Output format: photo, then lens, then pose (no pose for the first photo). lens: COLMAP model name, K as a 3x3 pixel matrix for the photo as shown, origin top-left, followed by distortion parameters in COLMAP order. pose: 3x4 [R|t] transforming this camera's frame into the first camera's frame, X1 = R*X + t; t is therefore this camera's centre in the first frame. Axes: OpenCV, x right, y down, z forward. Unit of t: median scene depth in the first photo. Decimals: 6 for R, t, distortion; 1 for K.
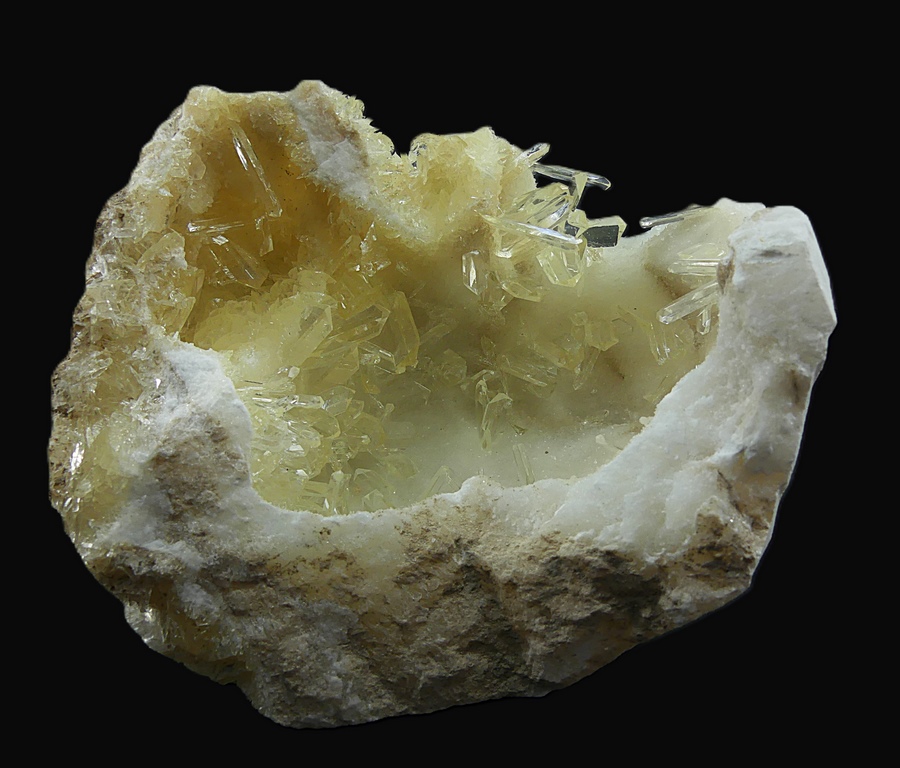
lens RADIAL K [[820.4, 0, 451.5], [0, 820.4, 365.4], [0, 0, 1]] dist [-0.003911, -0.000633]
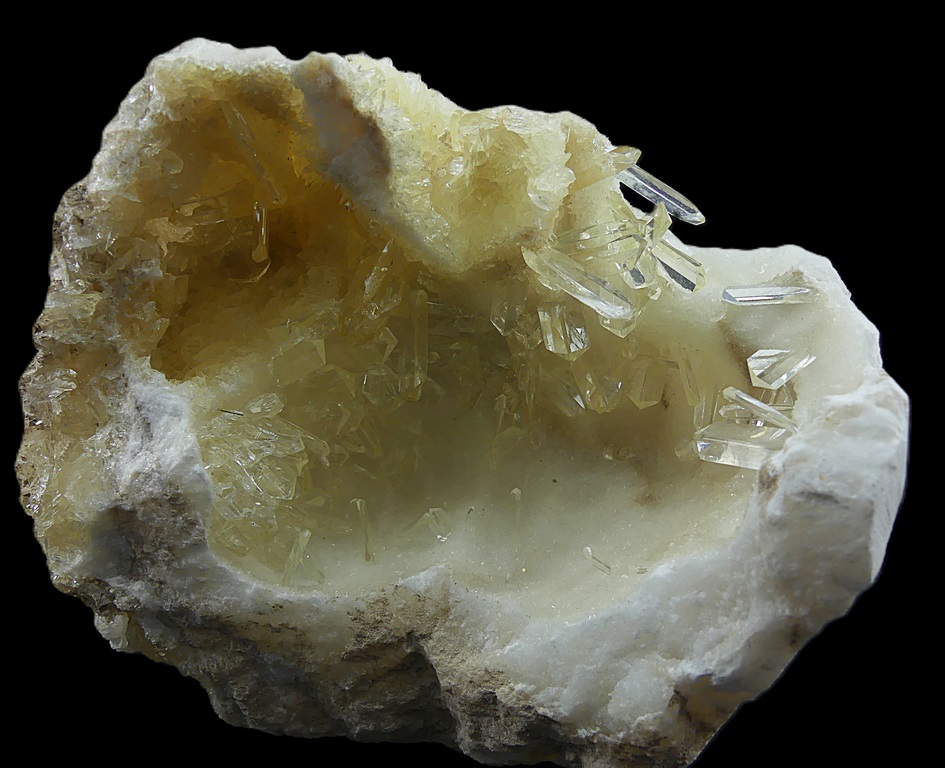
lens RADIAL K [[781.1, 0, 472.5], [0, 781.1, 384.0], [0, 0, 1]] dist [-0.004934, -0.002326]
pose [[0.973125, 0.216398, -0.078733, 0.078227], [-0.157272, 0.874306, 0.459190, -0.426422], [0.168204, -0.434467, 0.884842, 0.267143]]
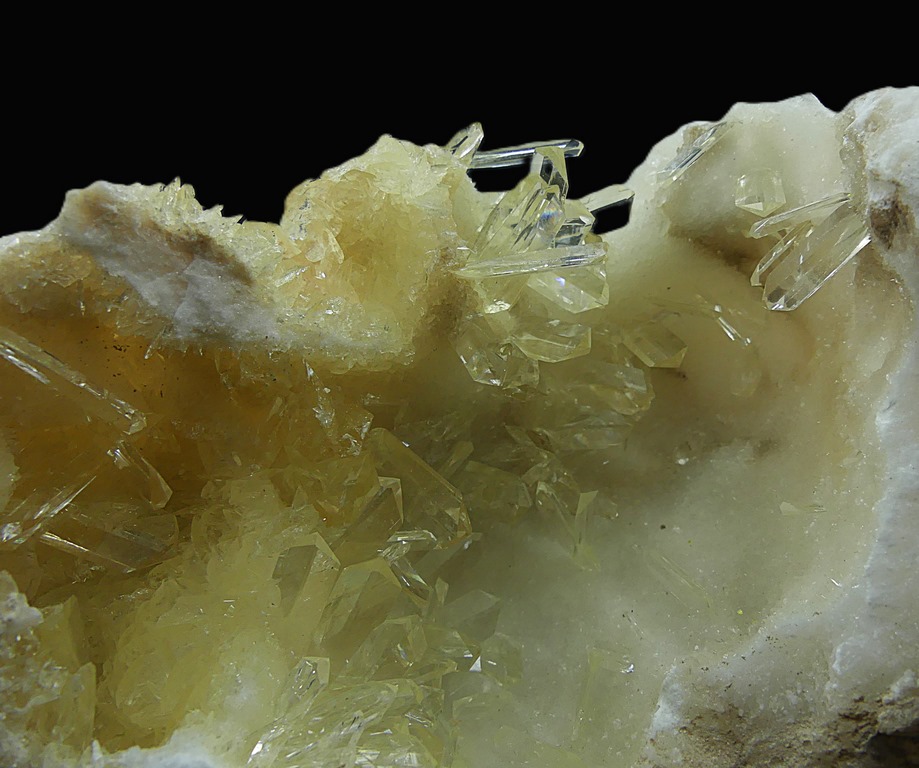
lens RADIAL K [[832.8, 0, 538.6], [0, 832.8, 360.5], [0, 0, 1]] dist [-0.007647, 0.007733]
pose [[0.849725, -0.454884, 0.266549, -0.114447], [0.428842, 0.890420, 0.152469, -0.199200], [-0.306696, -0.015249, 0.951685, 0.380389]]
